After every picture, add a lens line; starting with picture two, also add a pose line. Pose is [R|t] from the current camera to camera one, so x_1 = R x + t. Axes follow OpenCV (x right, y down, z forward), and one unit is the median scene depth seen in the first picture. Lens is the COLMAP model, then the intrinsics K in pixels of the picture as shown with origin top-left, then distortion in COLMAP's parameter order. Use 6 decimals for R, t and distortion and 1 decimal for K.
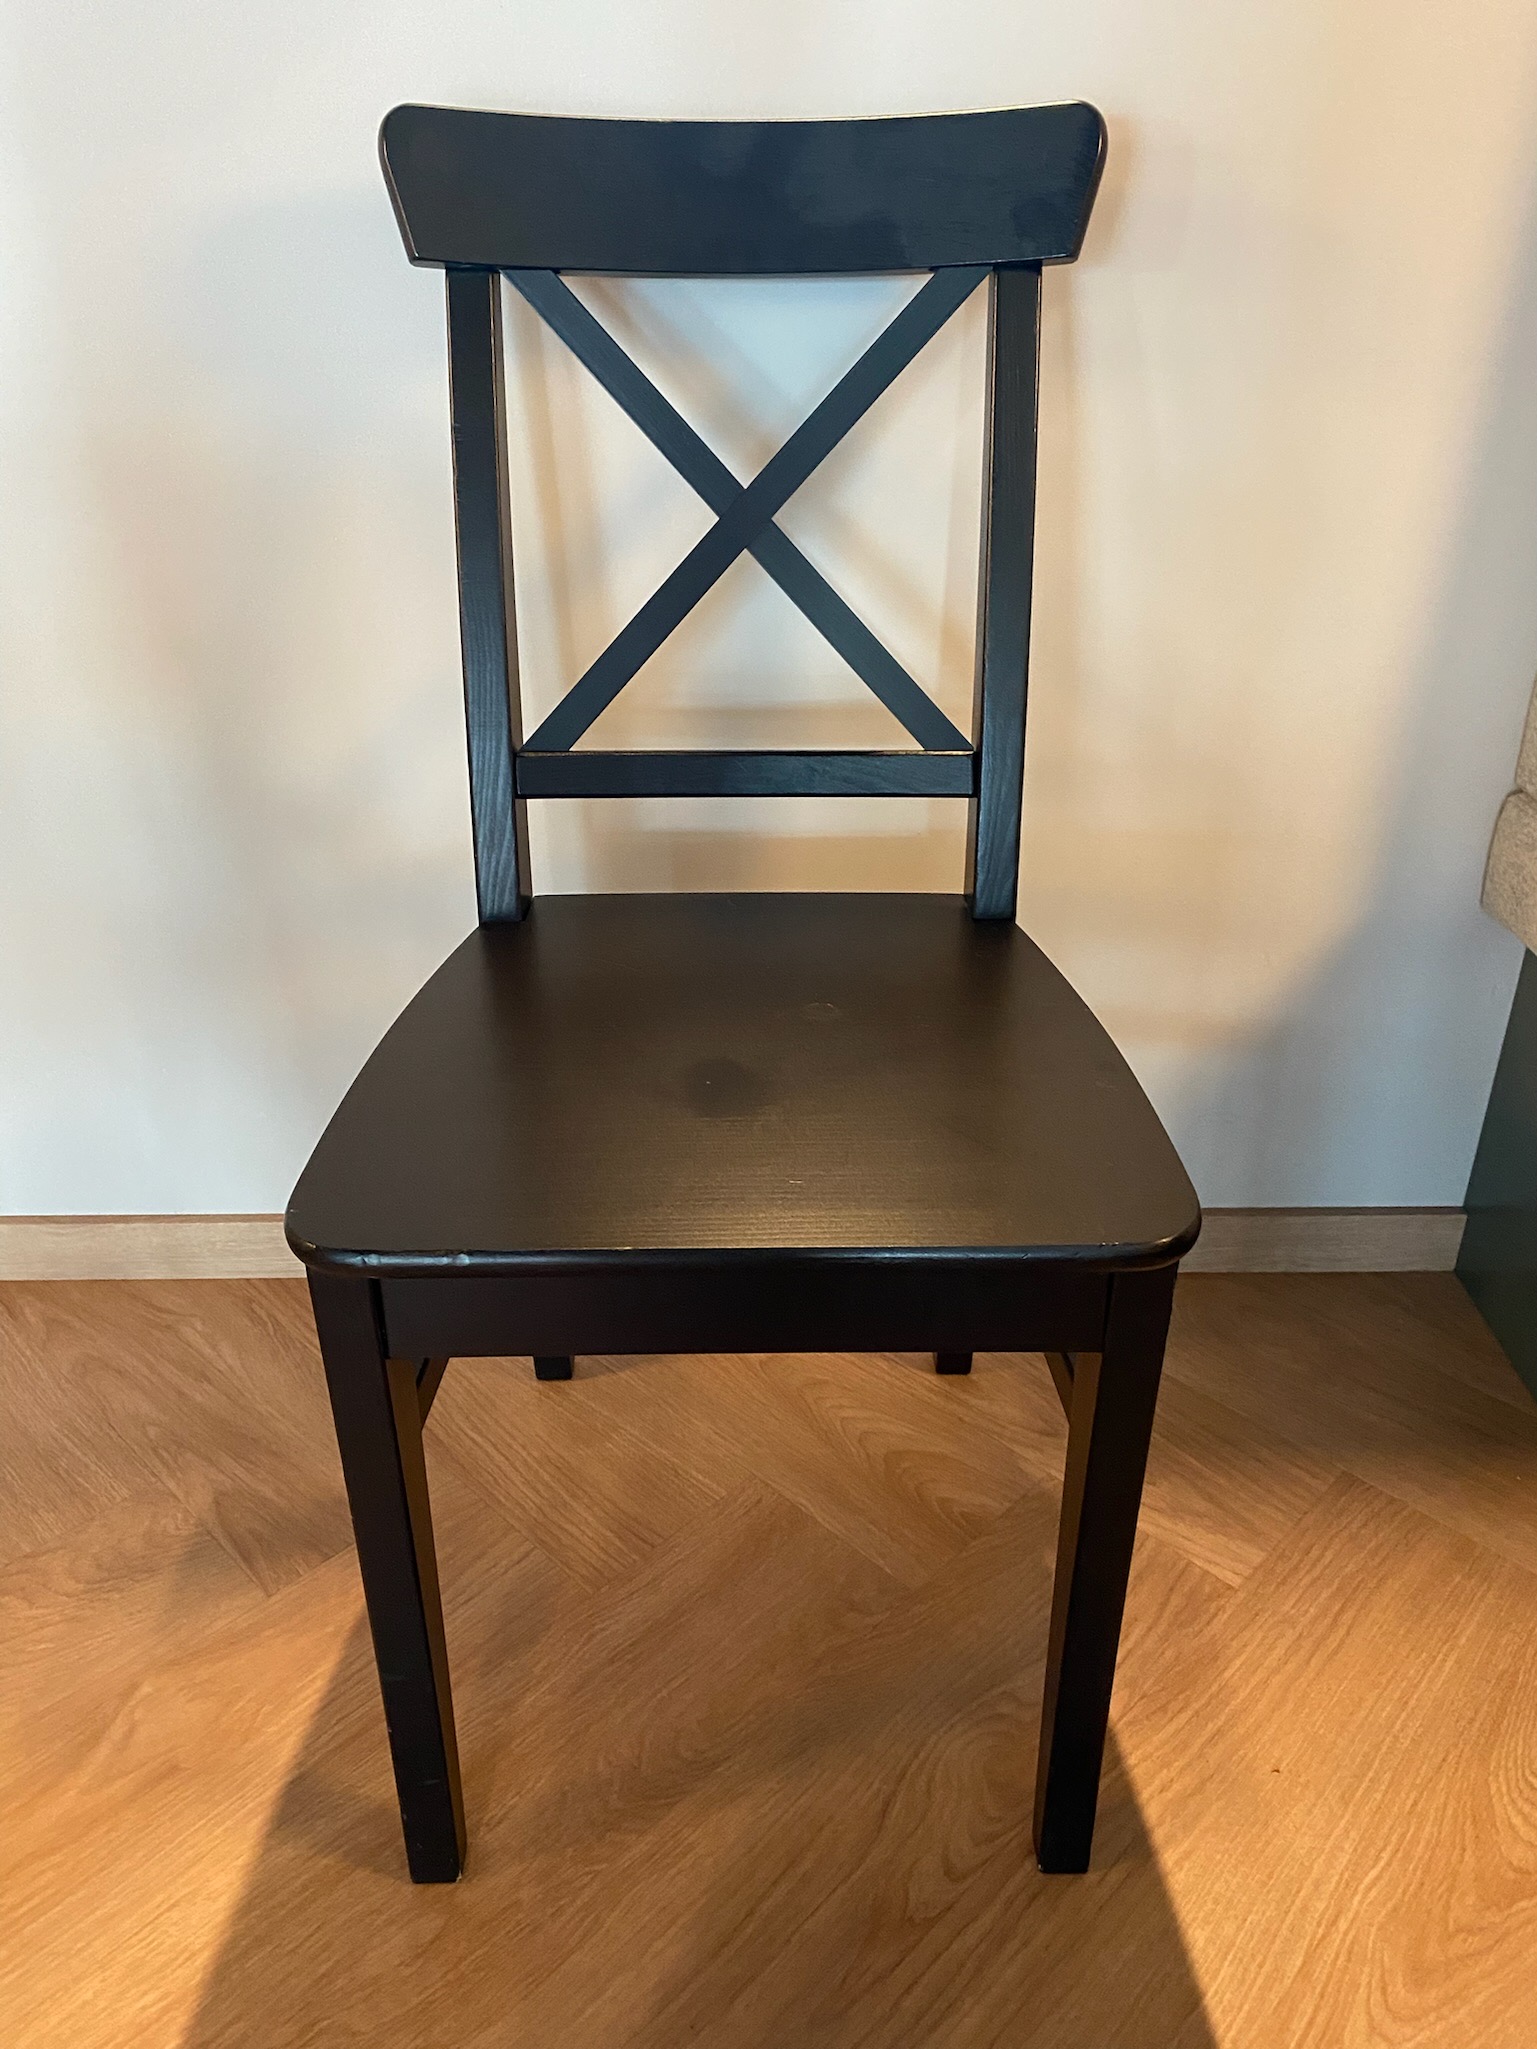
lens RADIAL K [[1568.9, 0, 755.7], [0, 1568.9, 1023.3], [0, 0, 1]] dist [0.022636, -0.022770]
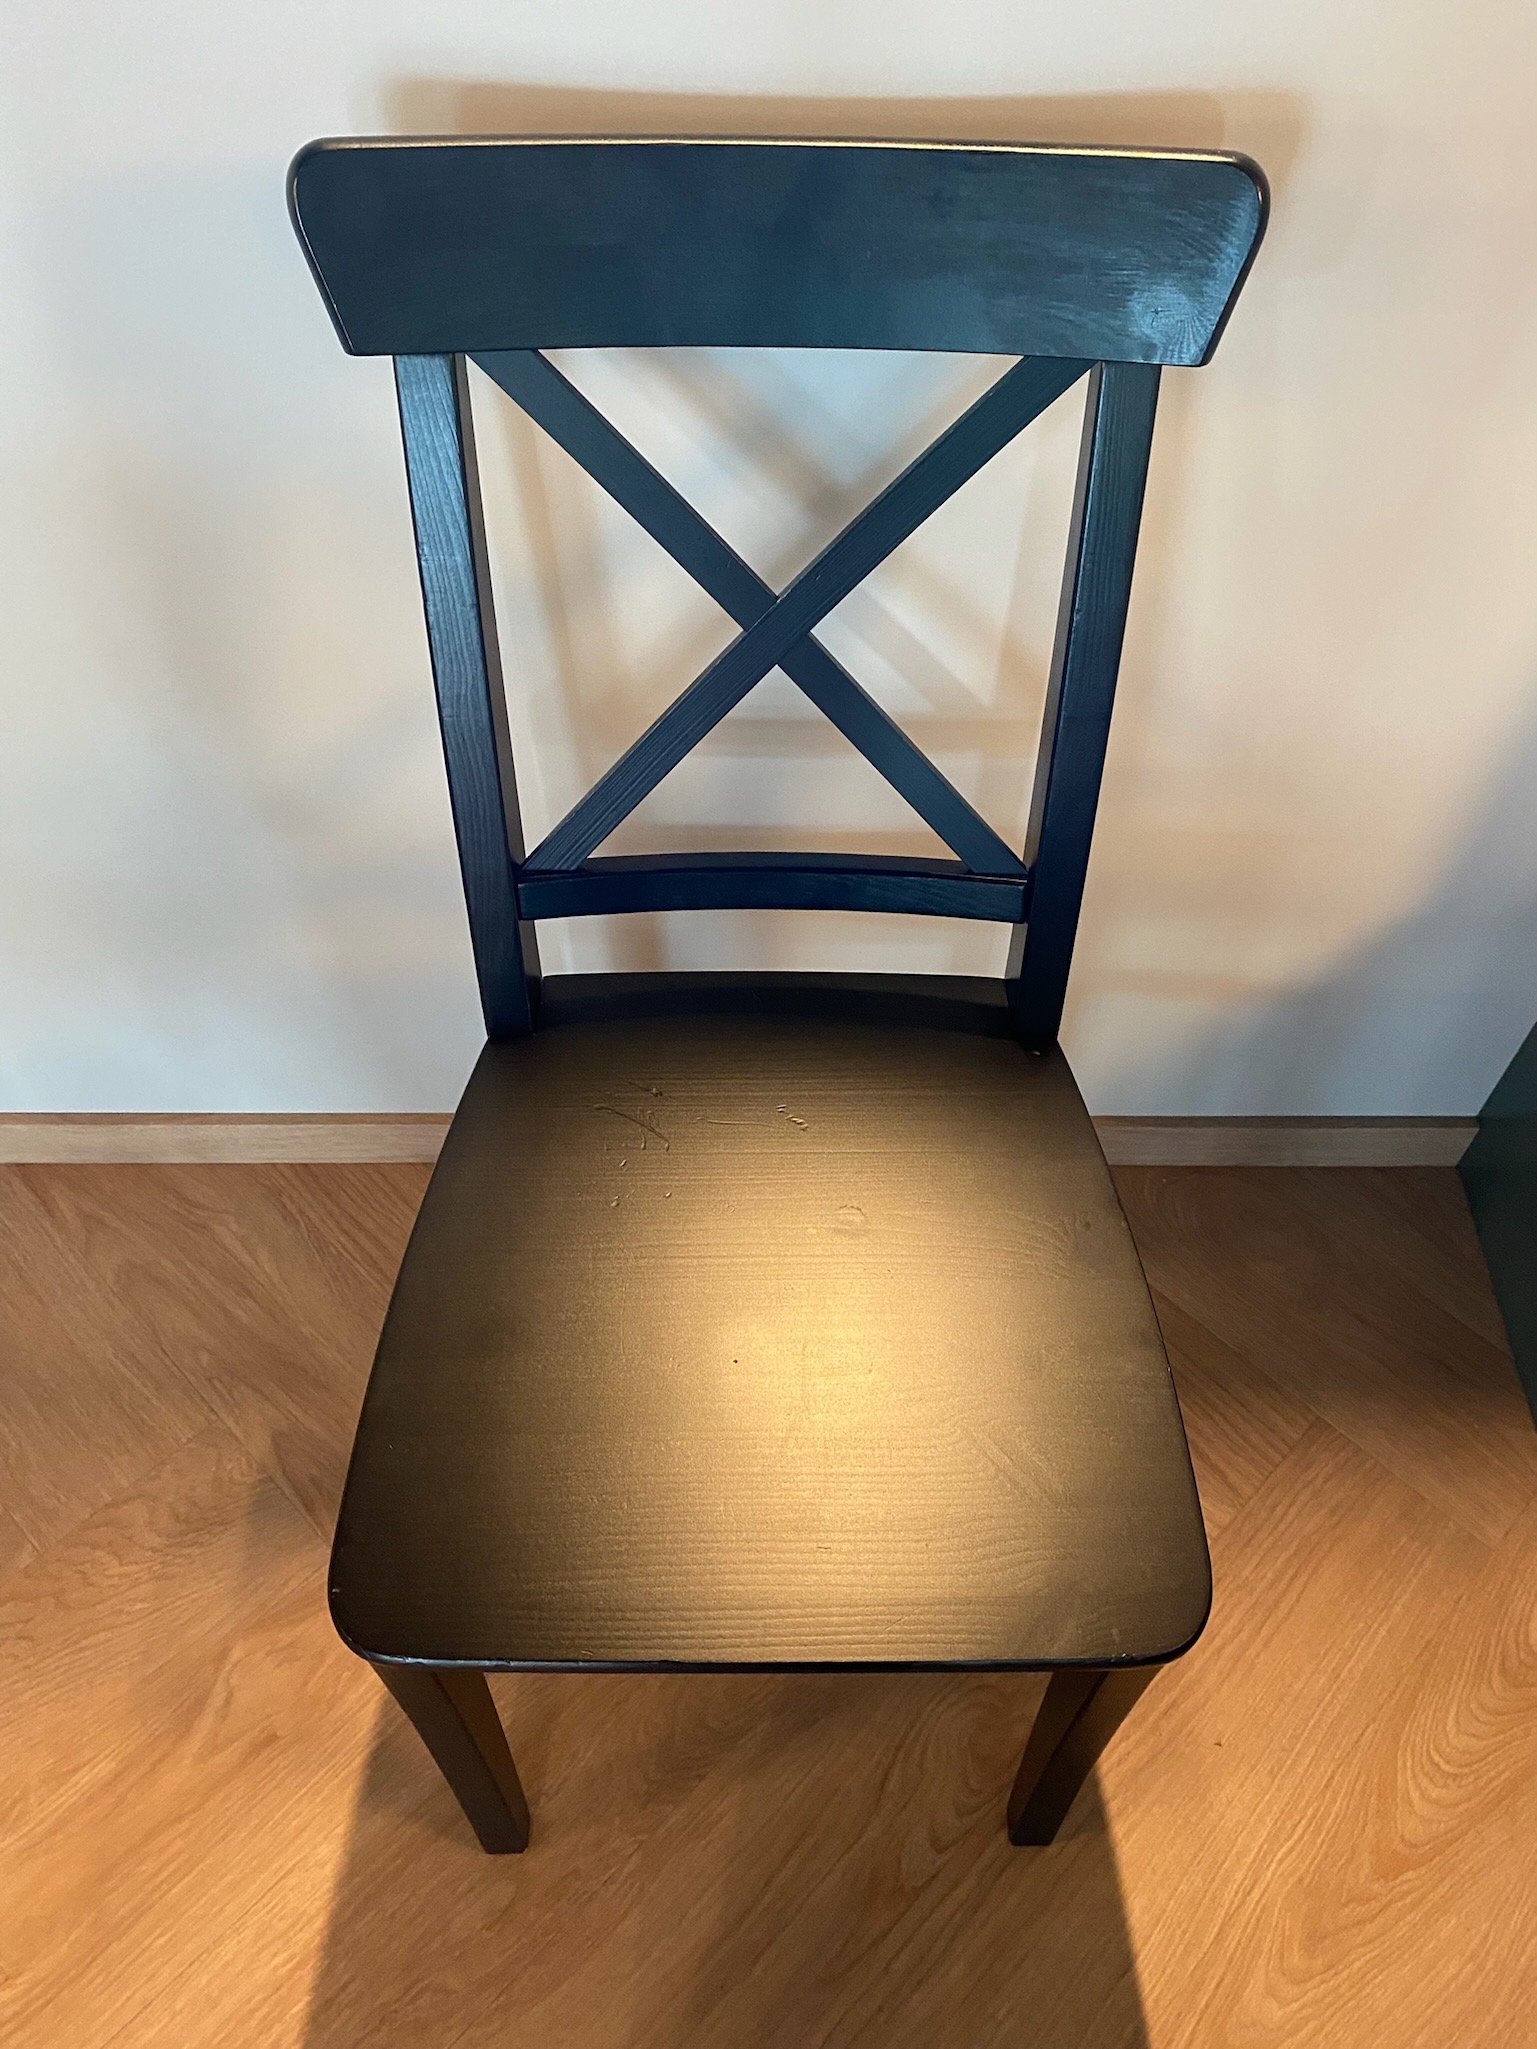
lens RADIAL K [[1568.9, 0, 782.3], [0, 1568.9, 1039.1], [0, 0, 1]] dist [0.022636, -0.022770]
pose [[0.999869, 0.007995, 0.014059, -0.013479], [-0.013055, 0.912096, 0.409769, -0.456651], [-0.009547, -0.409898, 0.912081, 0.143884]]
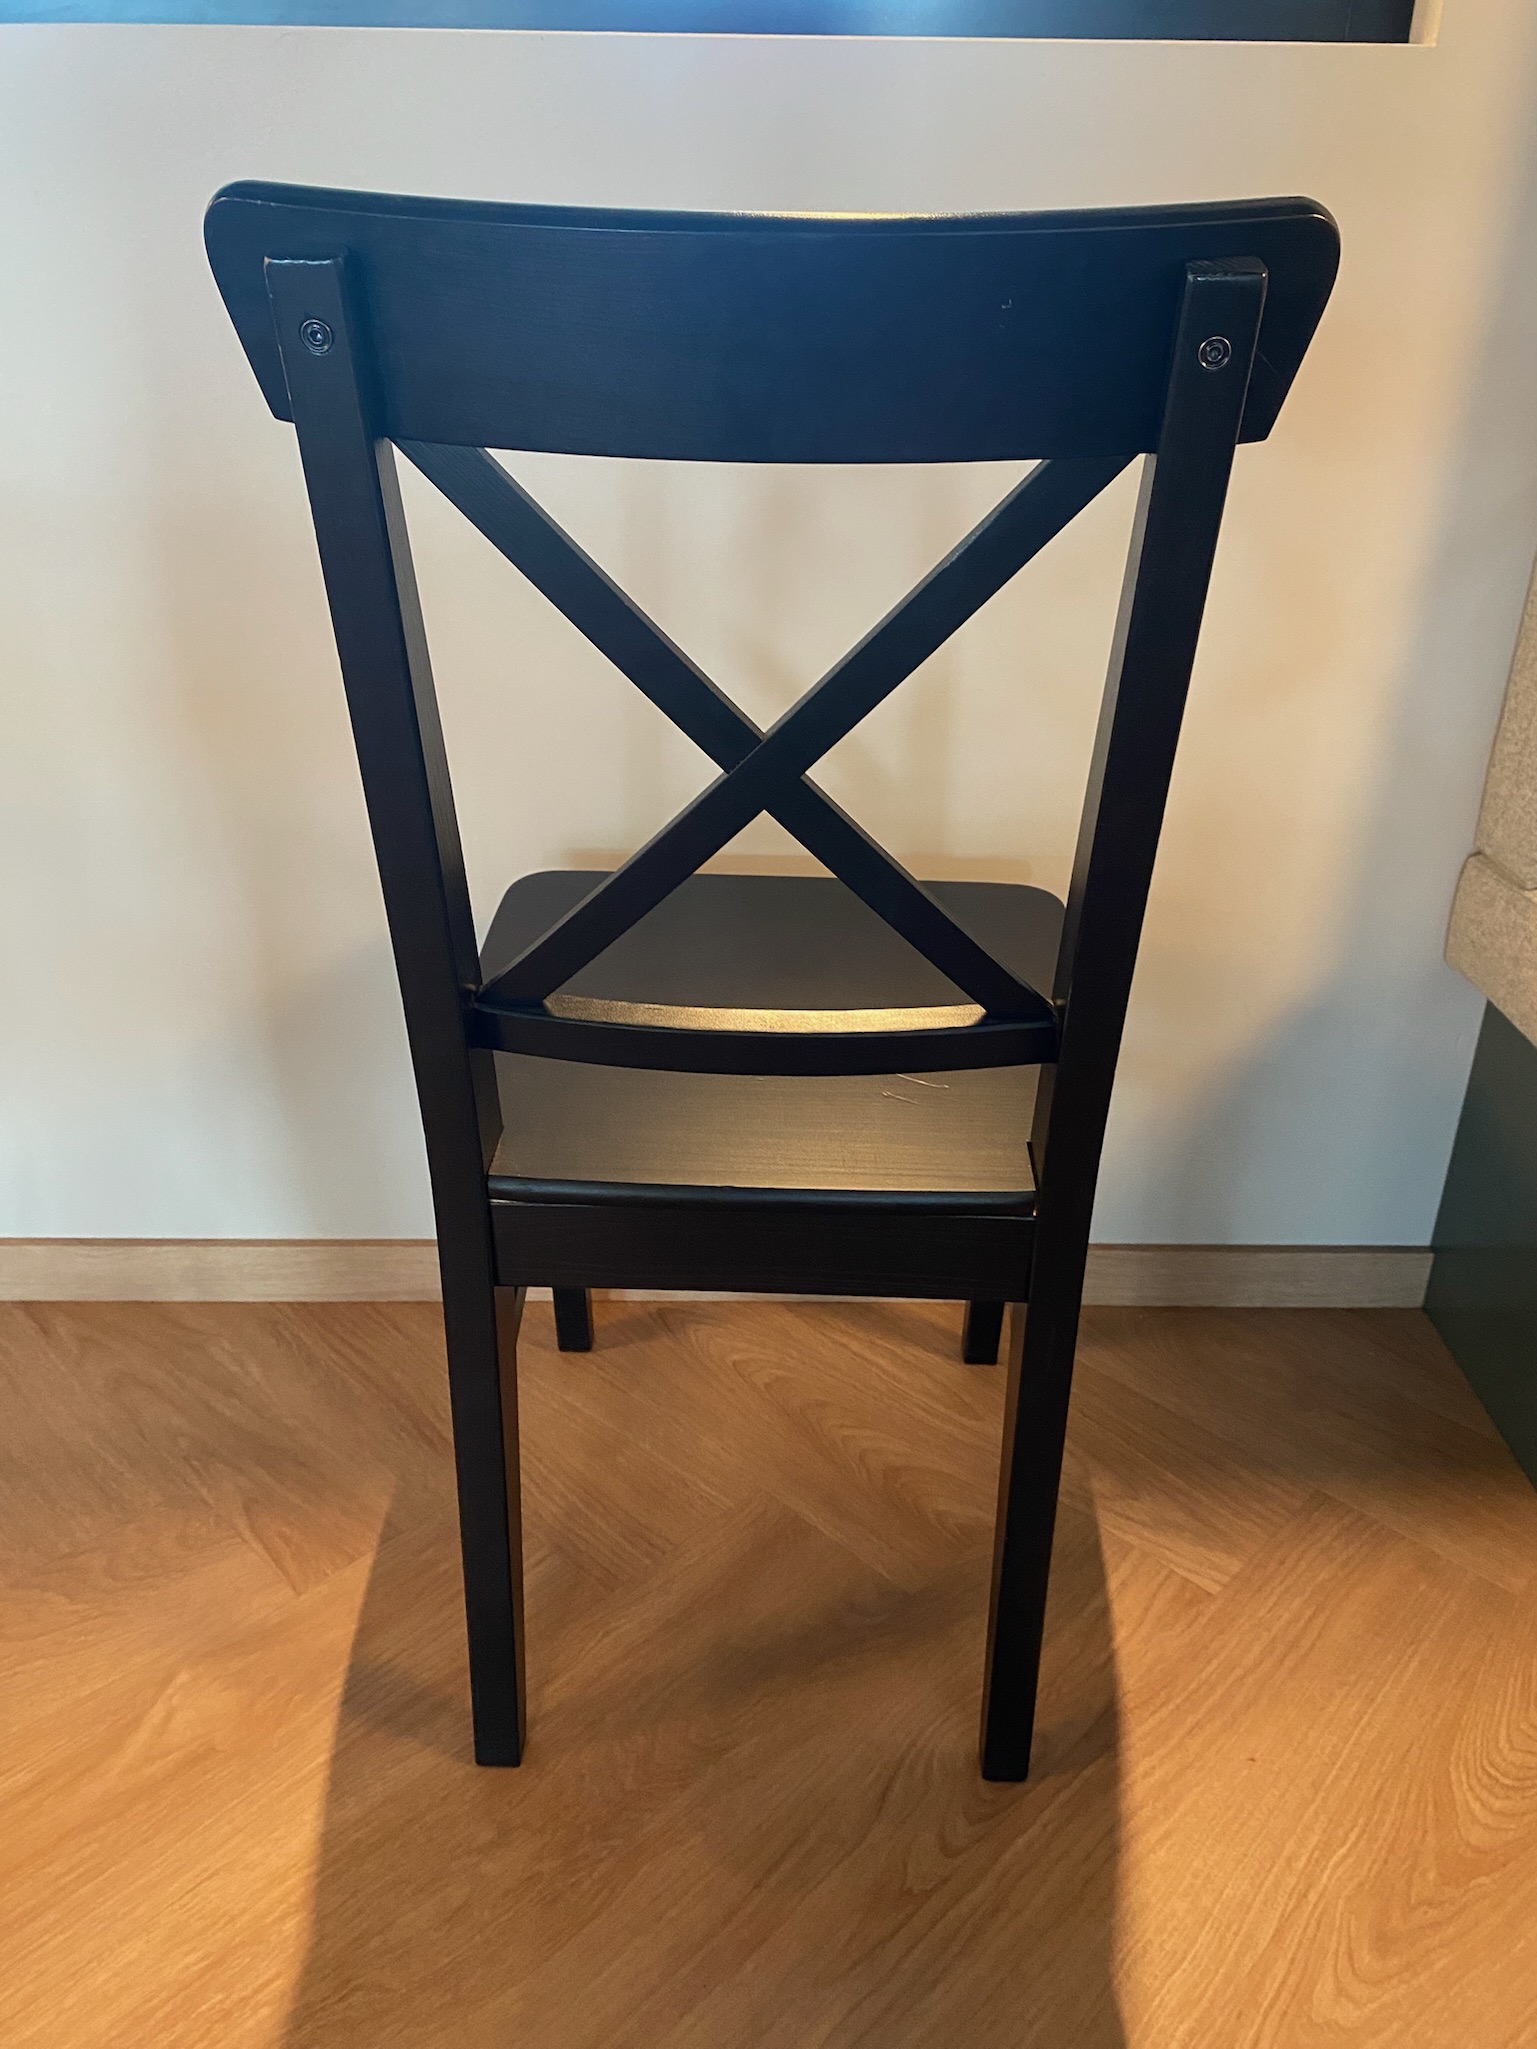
lens RADIAL K [[1568.9, 0, 767.1], [0, 1568.9, 1034.9], [0, 0, 1]] dist [0.022636, -0.022770]
pose [[0.999767, 0.014388, 0.016079, -0.020327], [-0.013772, 0.999191, -0.037782, 0.028273], [-0.016609, 0.037551, 0.999157, -0.073575]]
